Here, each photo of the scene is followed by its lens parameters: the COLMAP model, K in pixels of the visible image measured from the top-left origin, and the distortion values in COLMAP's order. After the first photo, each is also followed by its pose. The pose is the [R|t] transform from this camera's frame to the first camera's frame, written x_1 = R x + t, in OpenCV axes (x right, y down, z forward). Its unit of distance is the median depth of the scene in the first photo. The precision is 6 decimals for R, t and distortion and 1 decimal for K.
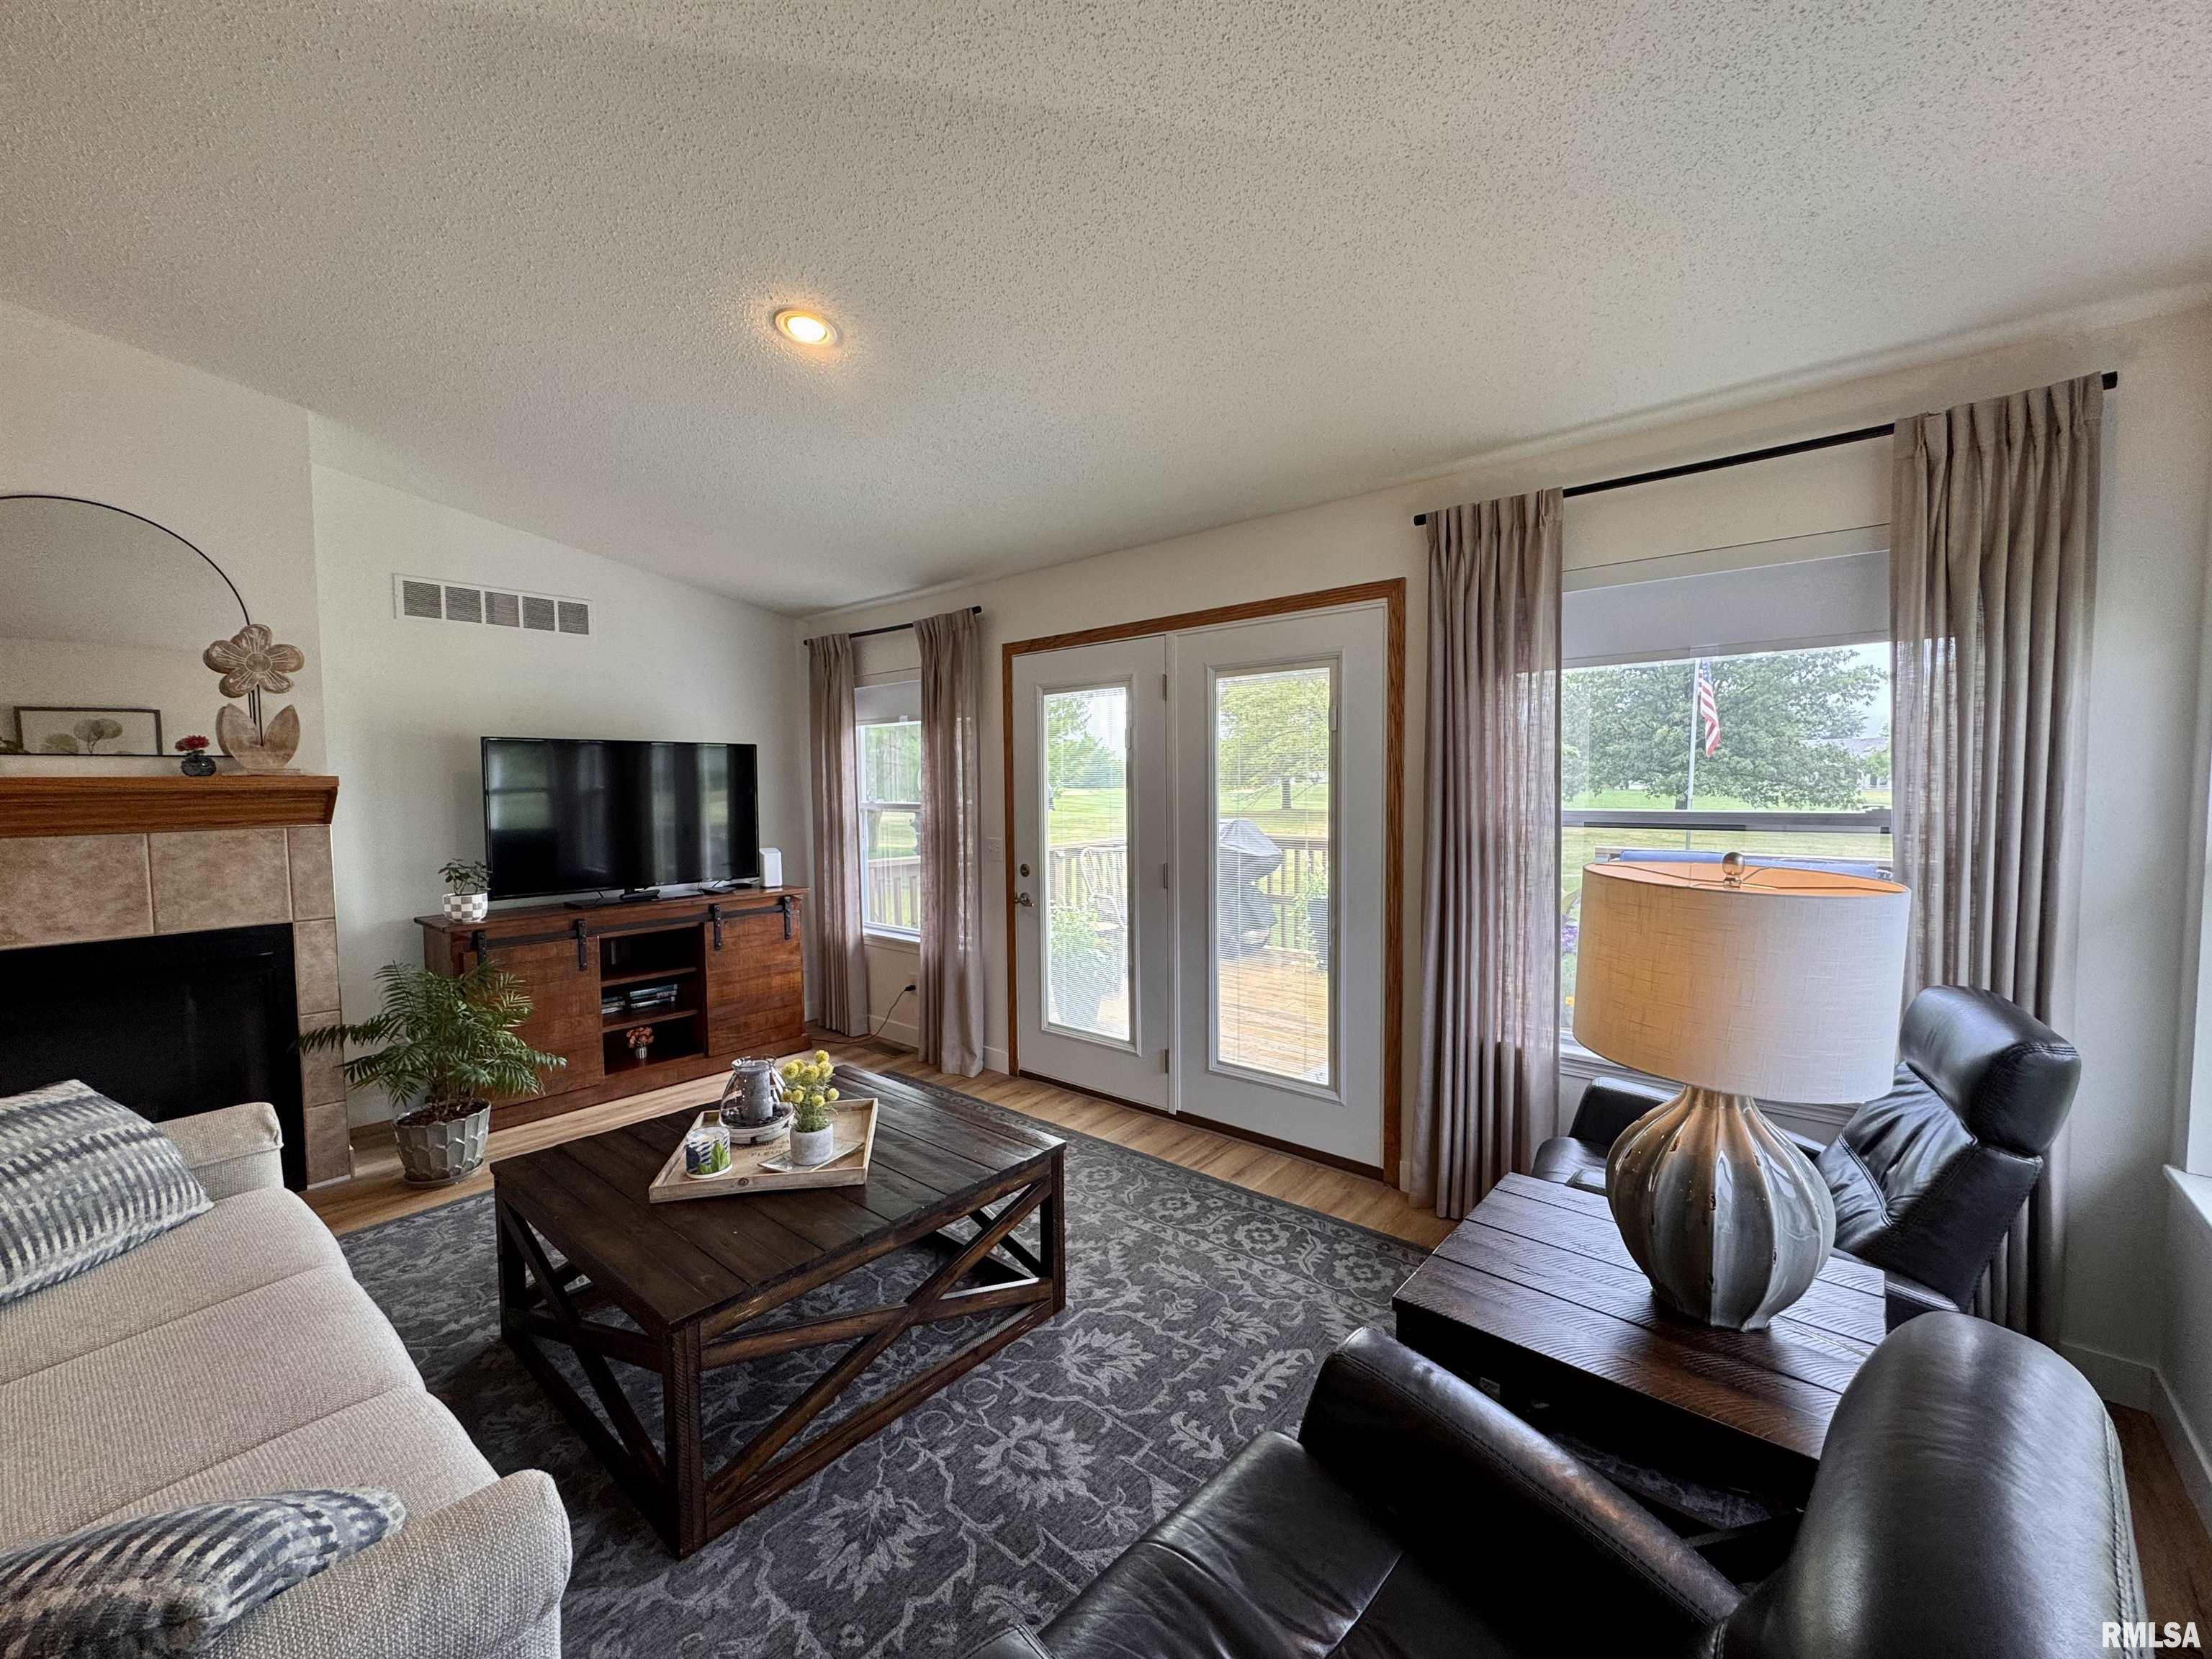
lens RADIAL K [[885.8, 0, 1104.0], [0, 885.8, 829.5], [0, 0, 1]] dist [-0.004649, 0.000830]
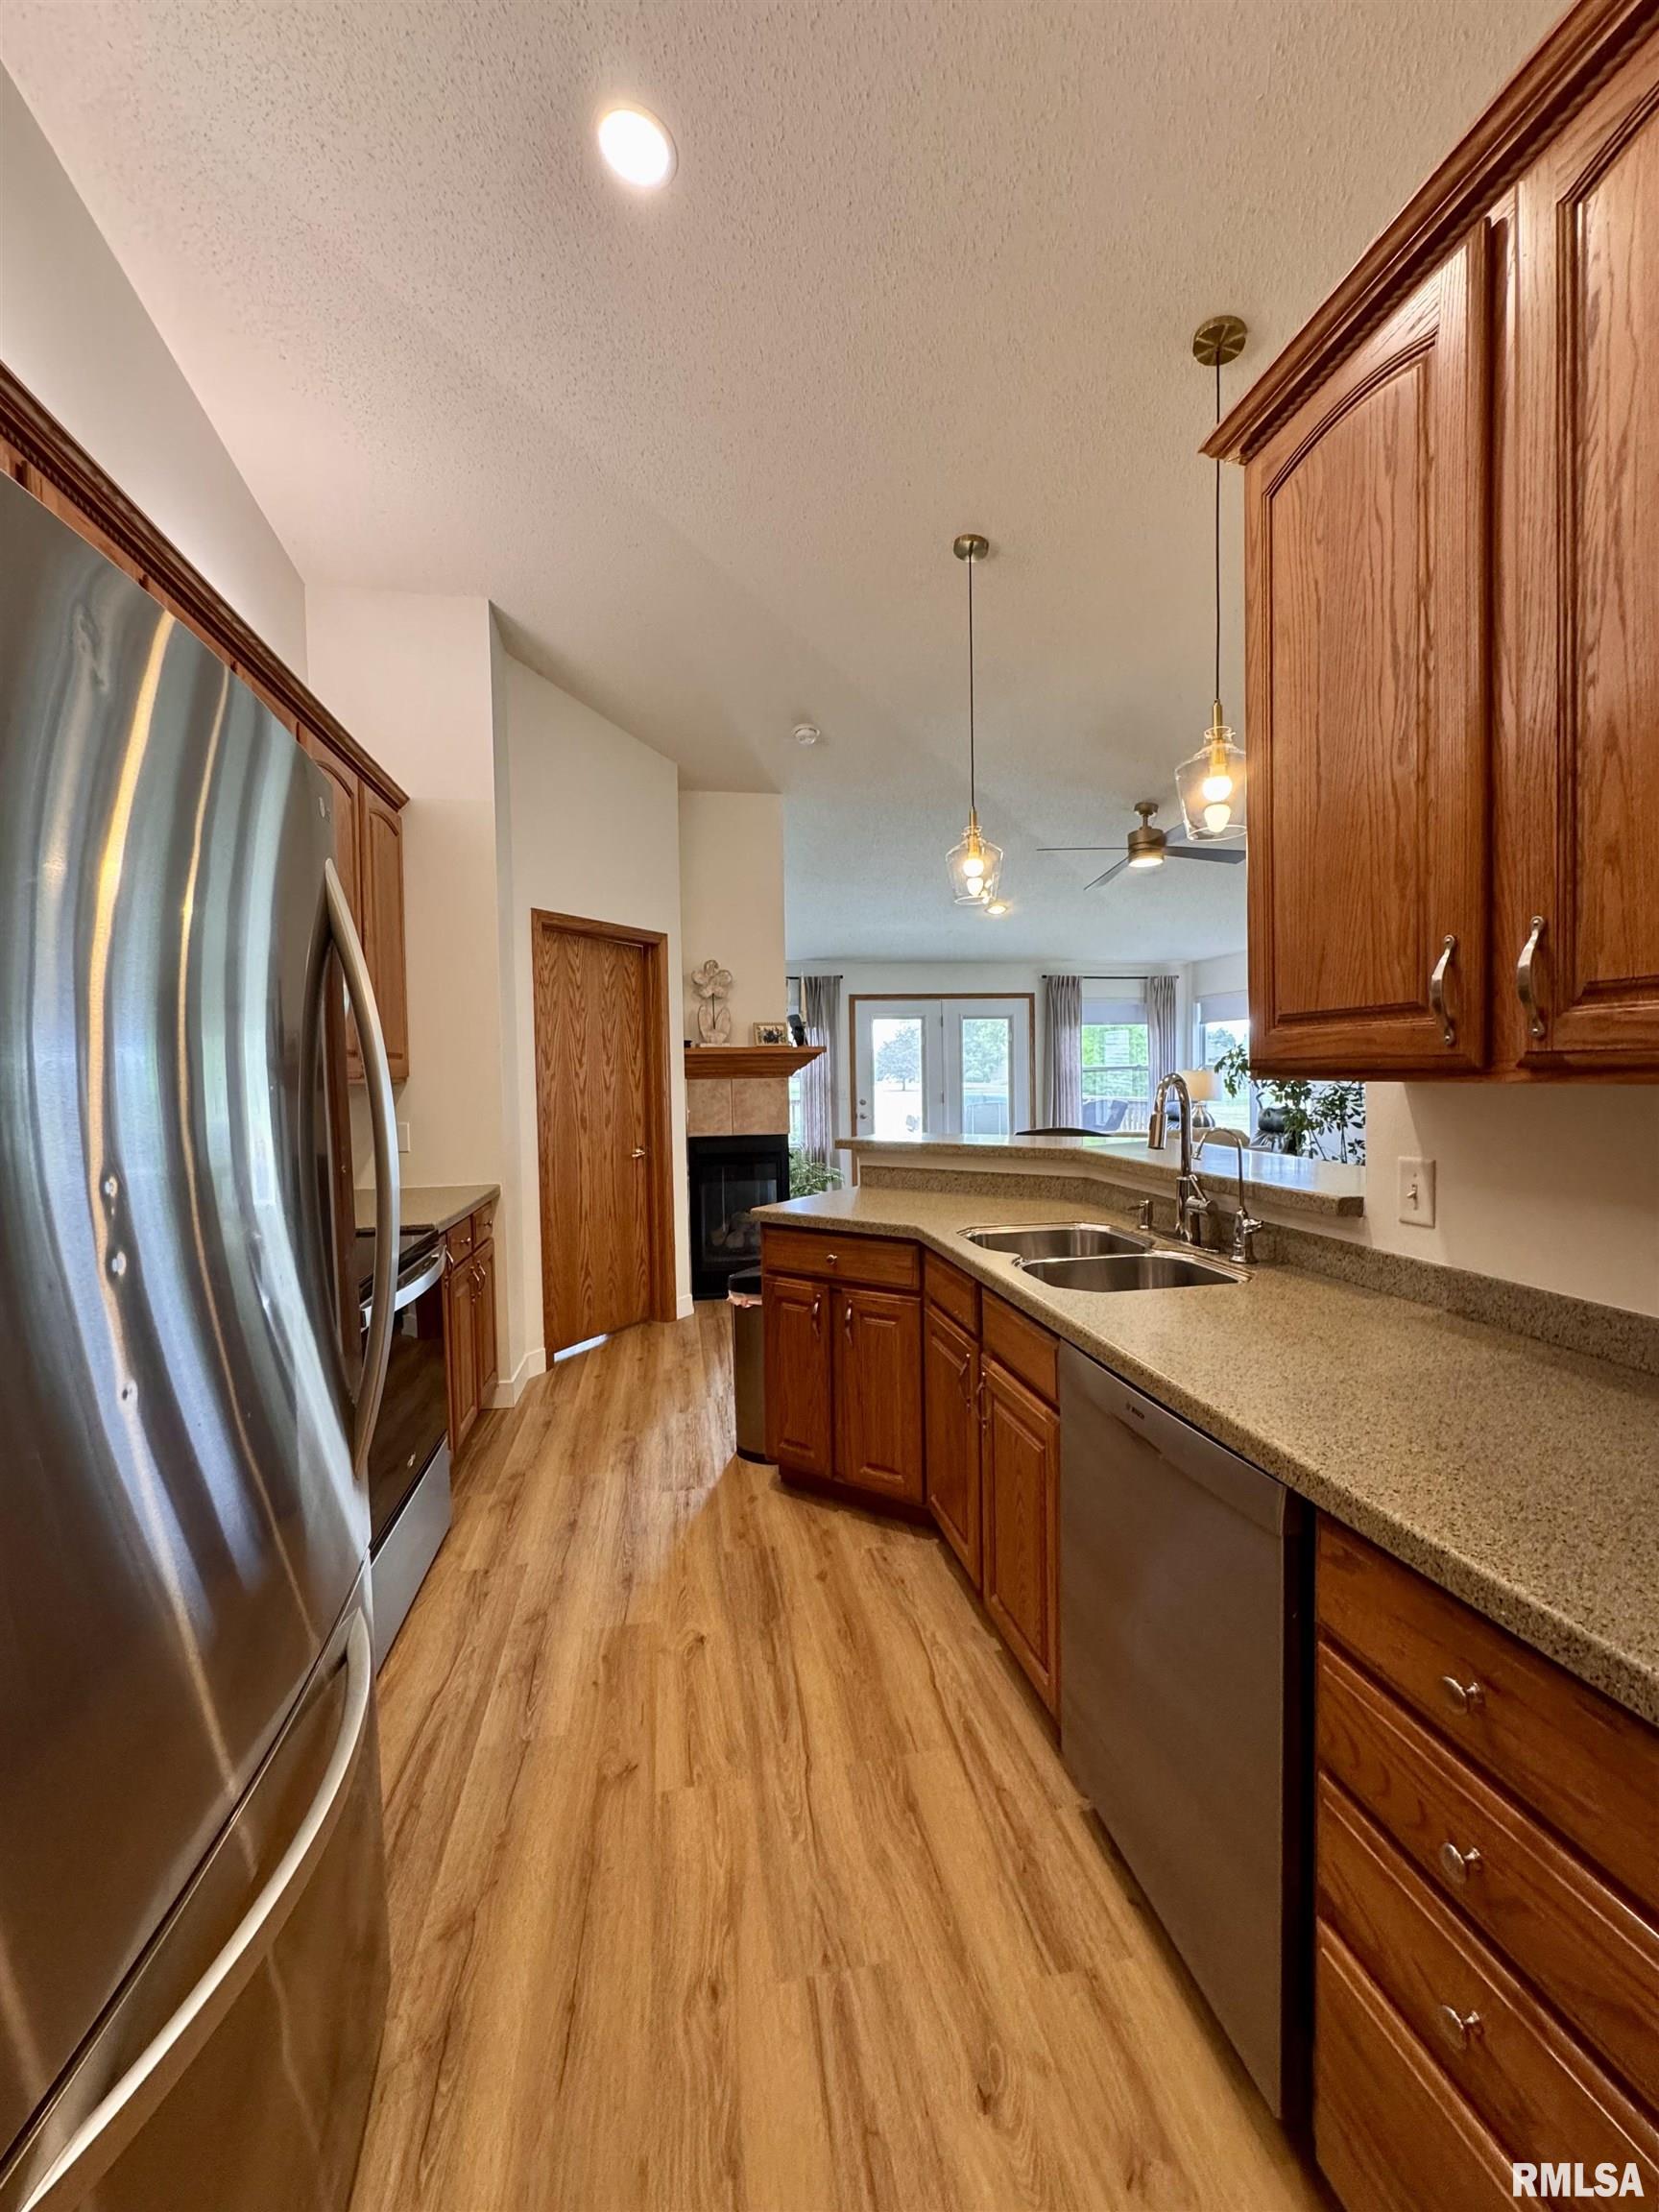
lens RADIAL K [[885.8, 0, 832.2], [0, 885.8, 1105.0], [0, 0, 1]] dist [-0.004649, 0.000830]
pose [[0.632852, -0.030227, 0.773682, -2.134662], [0.053103, 0.998579, -0.004424, 0.070423], [-0.772449, 0.043885, 0.633558, -0.339177]]
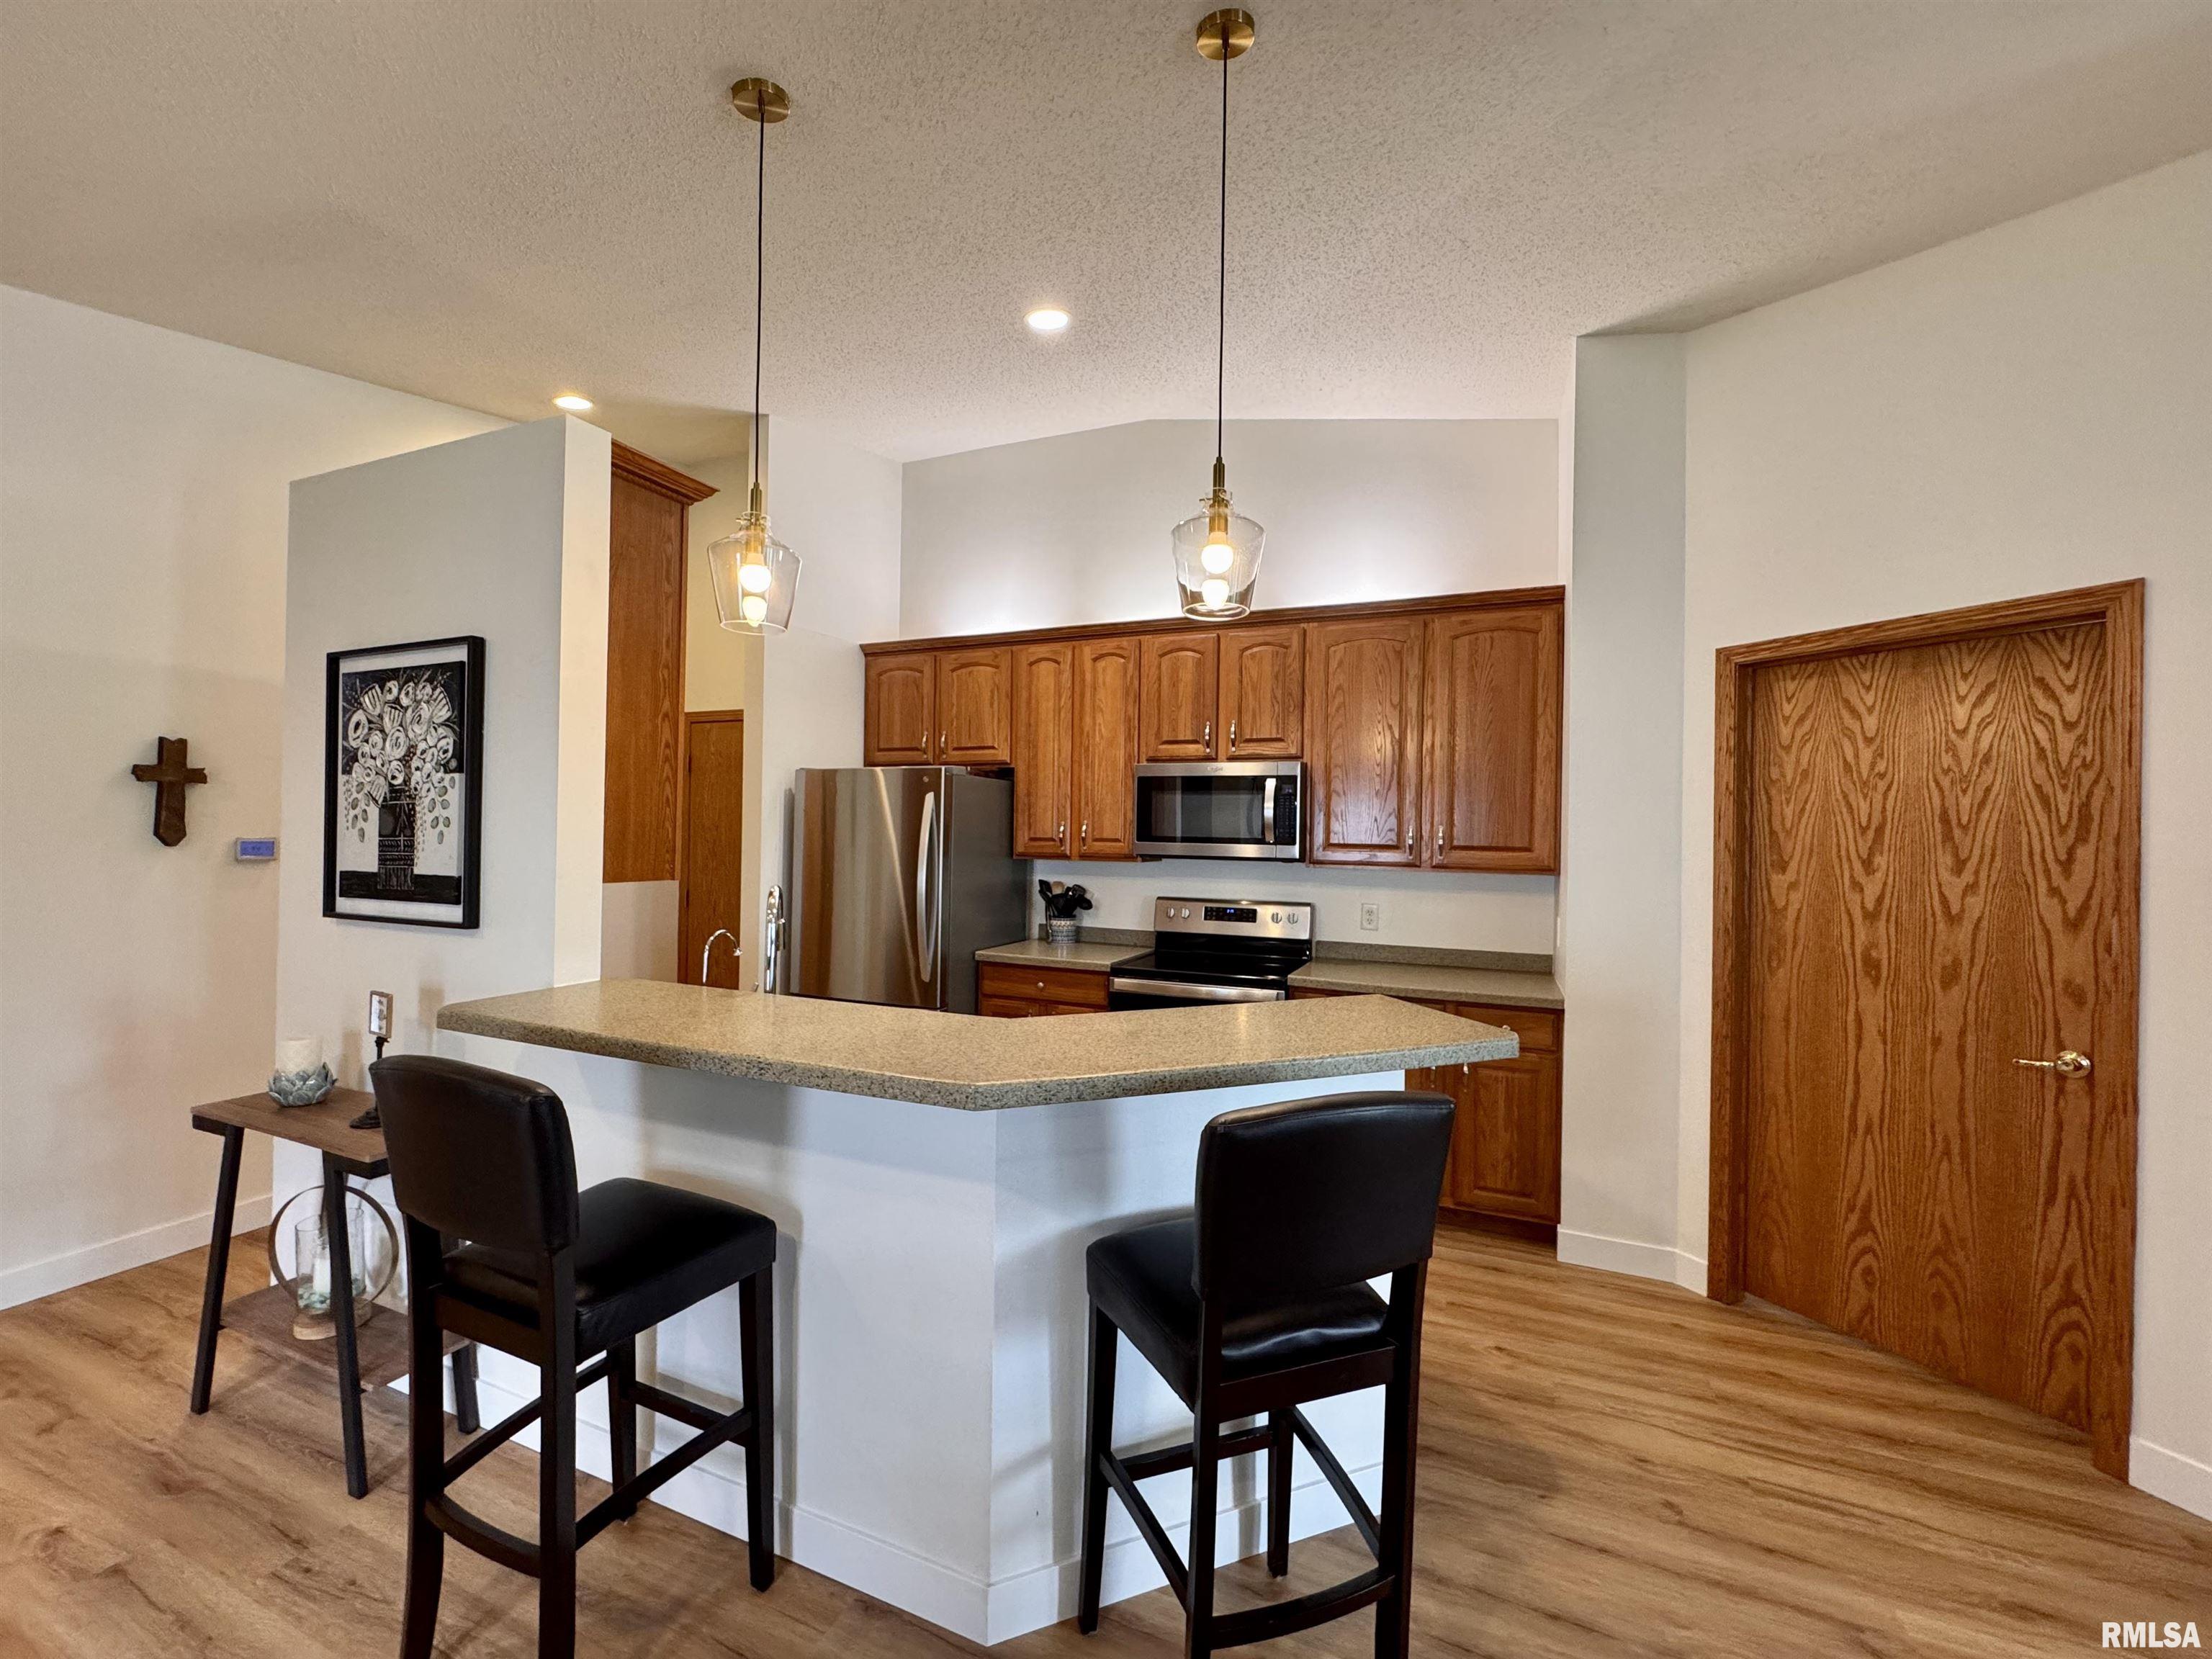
lens RADIAL K [[885.8, 0, 1103.5], [0, 885.8, 829.9], [0, 0, 1]] dist [-0.004649, 0.000830]
pose [[0.297630, 0.012232, -0.954603, -0.883184], [-0.071665, 0.997383, -0.009564, 0.009183], [0.951988, 0.071258, 0.297727, -0.111154]]
